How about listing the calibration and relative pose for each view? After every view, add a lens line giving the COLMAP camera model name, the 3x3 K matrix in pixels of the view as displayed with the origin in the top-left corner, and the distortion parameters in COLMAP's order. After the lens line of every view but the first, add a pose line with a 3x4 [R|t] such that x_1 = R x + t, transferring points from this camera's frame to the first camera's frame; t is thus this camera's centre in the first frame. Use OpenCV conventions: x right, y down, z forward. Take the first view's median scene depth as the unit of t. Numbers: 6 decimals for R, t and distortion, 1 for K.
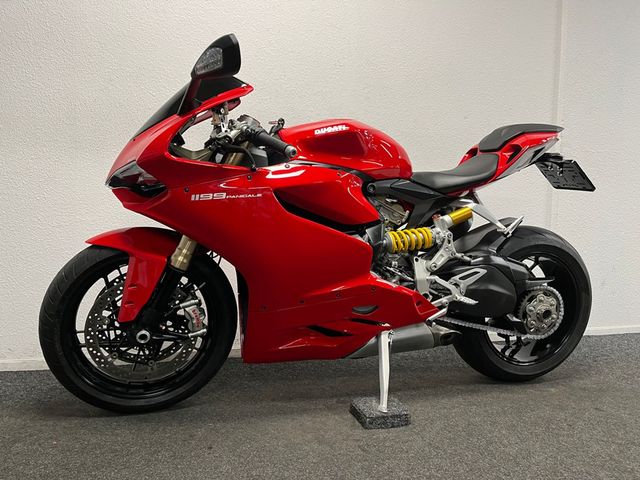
lens RADIAL K [[500.7, 0, 319.8], [0, 500.7, 237.6], [0, 0, 1]] dist [0.047200, -0.057147]
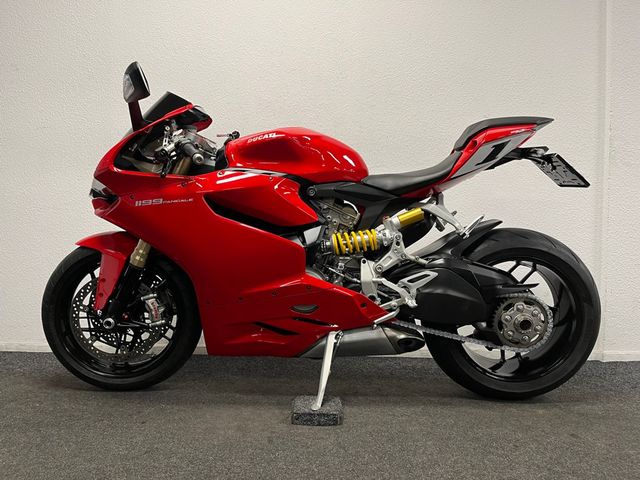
lens RADIAL K [[500.7, 0, 320.9], [0, 500.7, 238.5], [0, 0, 1]] dist [0.047200, -0.057147]
pose [[0.949244, -0.009194, -0.314405, 0.436239], [-0.002637, 0.999305, -0.037185, 0.036363], [0.314529, 0.036127, 0.948560, 0.026791]]
